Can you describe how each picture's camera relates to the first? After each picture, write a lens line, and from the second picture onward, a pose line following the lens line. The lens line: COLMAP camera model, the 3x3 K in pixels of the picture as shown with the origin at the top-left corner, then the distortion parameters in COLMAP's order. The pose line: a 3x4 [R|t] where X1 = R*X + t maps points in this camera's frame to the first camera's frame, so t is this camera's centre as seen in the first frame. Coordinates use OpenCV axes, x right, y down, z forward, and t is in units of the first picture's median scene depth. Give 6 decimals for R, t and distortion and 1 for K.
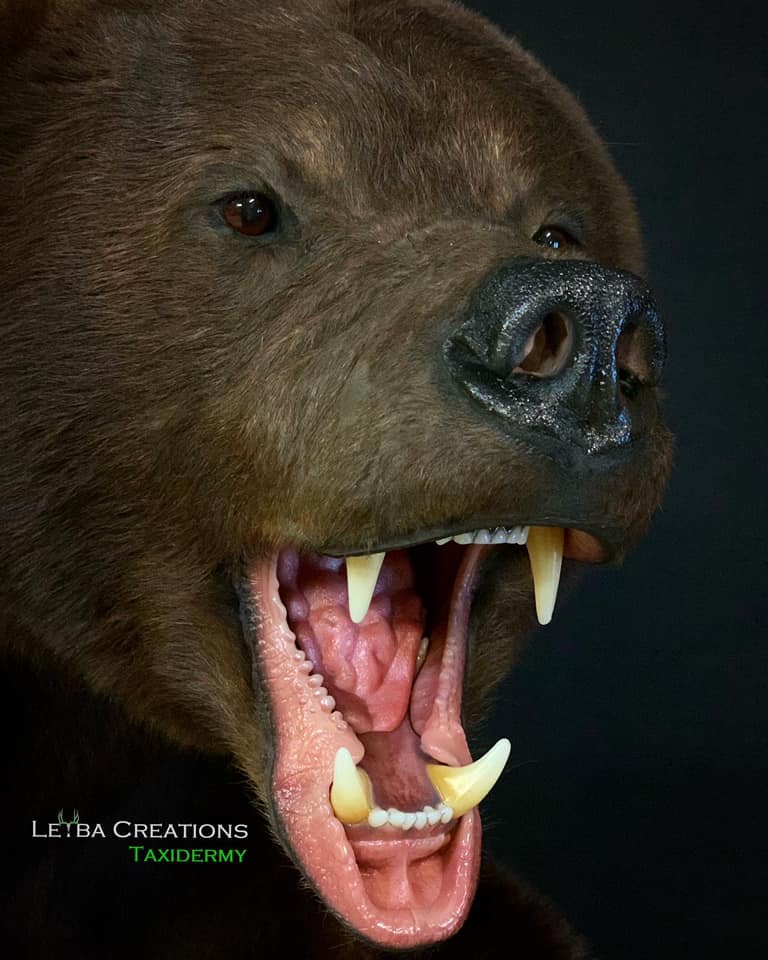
lens RADIAL K [[1555.2, 0, 384.1], [0, 1555.2, 411.2], [0, 0, 1]] dist [-0.035563, 0.118832]
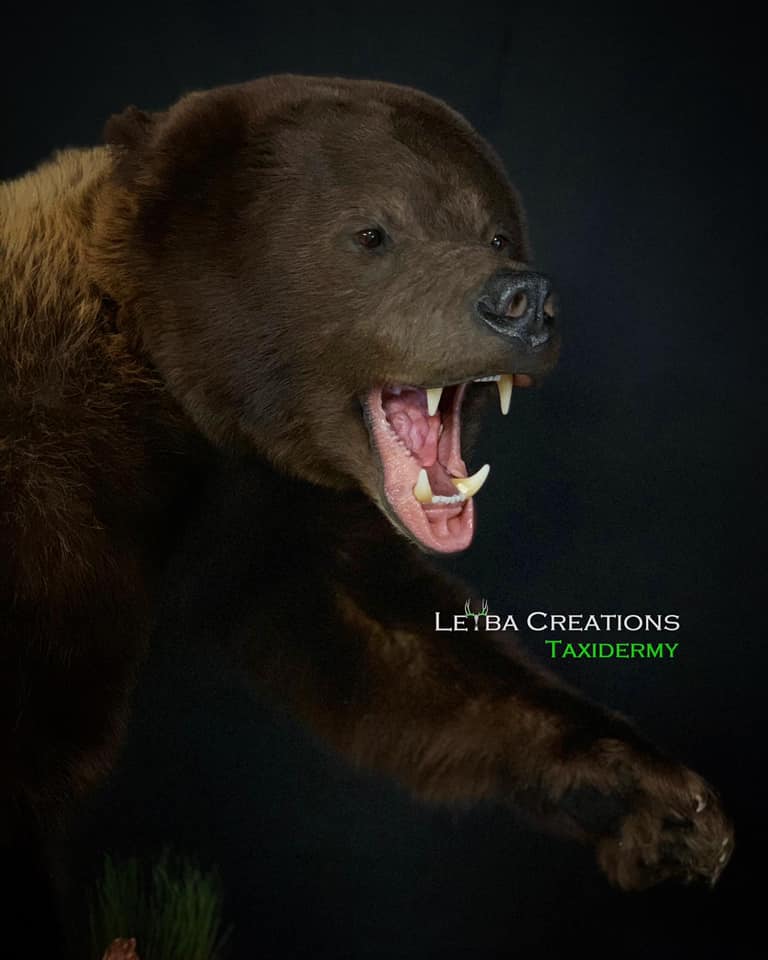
lens RADIAL K [[1555.2, 0, 384.1], [0, 1555.2, 411.2], [0, 0, 1]] dist [-0.035563, 0.118832]
pose [[0.991490, -0.038032, 0.124500, -0.359634], [0.023909, 0.993305, 0.113022, -0.133303], [-0.127965, -0.109083, 0.985762, -1.256296]]
